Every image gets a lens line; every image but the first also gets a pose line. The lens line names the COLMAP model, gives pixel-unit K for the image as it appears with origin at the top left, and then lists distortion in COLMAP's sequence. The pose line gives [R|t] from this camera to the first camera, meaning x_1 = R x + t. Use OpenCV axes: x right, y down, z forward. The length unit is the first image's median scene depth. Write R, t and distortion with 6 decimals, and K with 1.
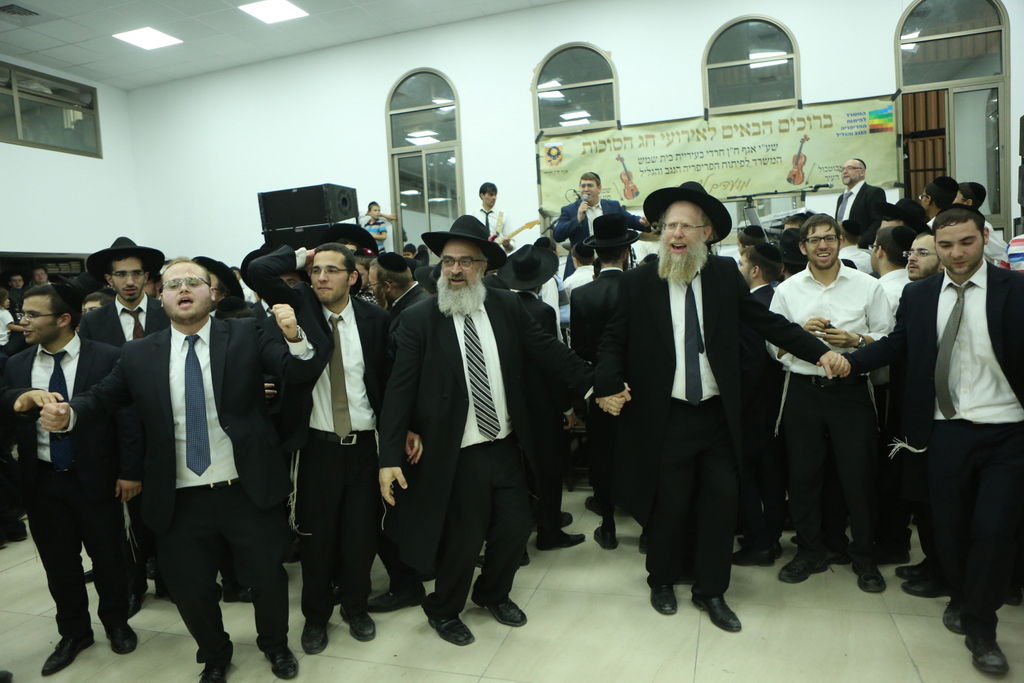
lens RADIAL K [[695.1, 0, 512.0], [0, 695.1, 341.5], [0, 0, 1]] dist [-0.101189, 0.066256]
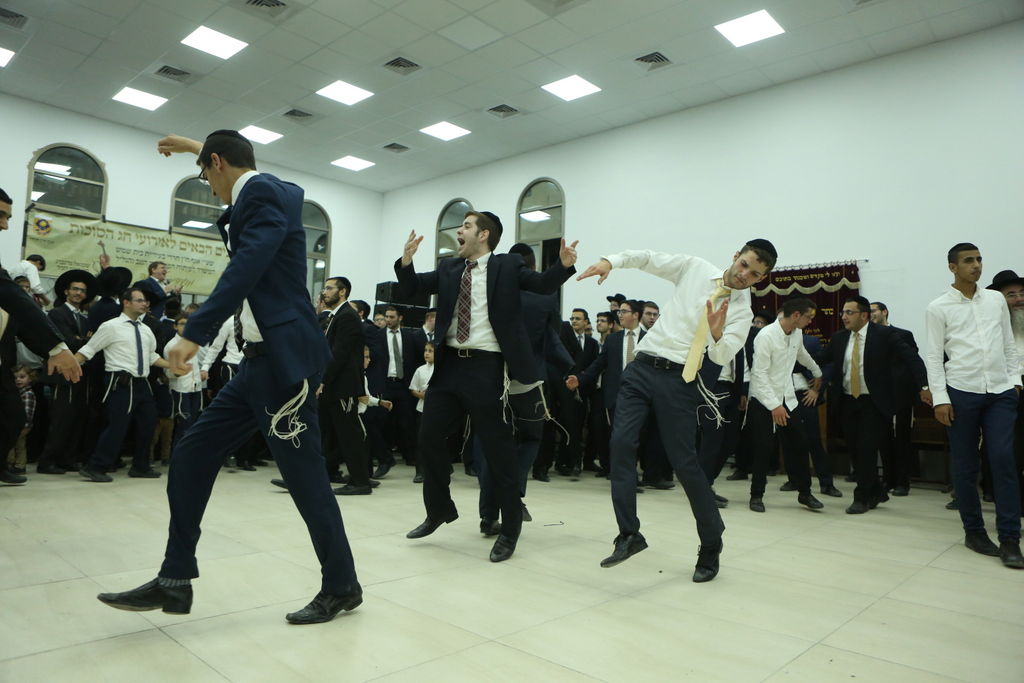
lens RADIAL K [[695.1, 0, 512.0], [0, 695.1, 341.5], [0, 0, 1]] dist [-0.101189, 0.066256]
pose [[0.433009, 0.129131, 0.892092, -0.628068], [0.003919, 0.989406, -0.145120, 0.106090], [-0.901381, 0.066334, 0.427916, -0.235843]]
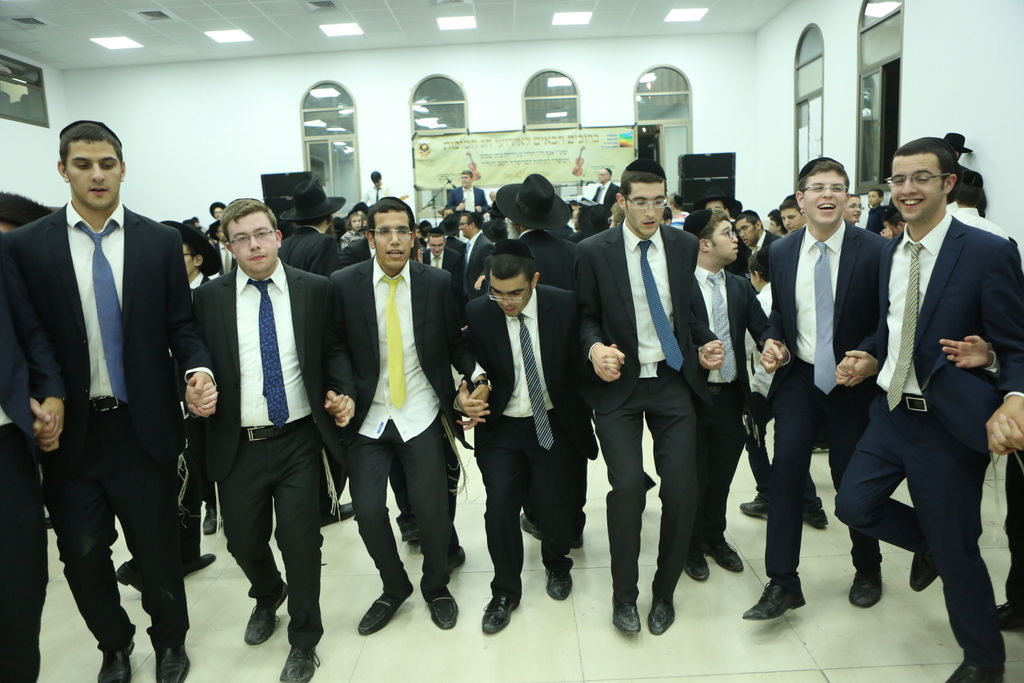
lens RADIAL K [[695.1, 0, 512.0], [0, 695.1, 341.5], [0, 0, 1]] dist [-0.101189, 0.066256]
pose [[0.957739, -0.025180, 0.286536, -0.202424], [0.008384, 0.998182, 0.059693, 0.059545], [-0.287518, -0.054767, 0.956208, -0.519269]]
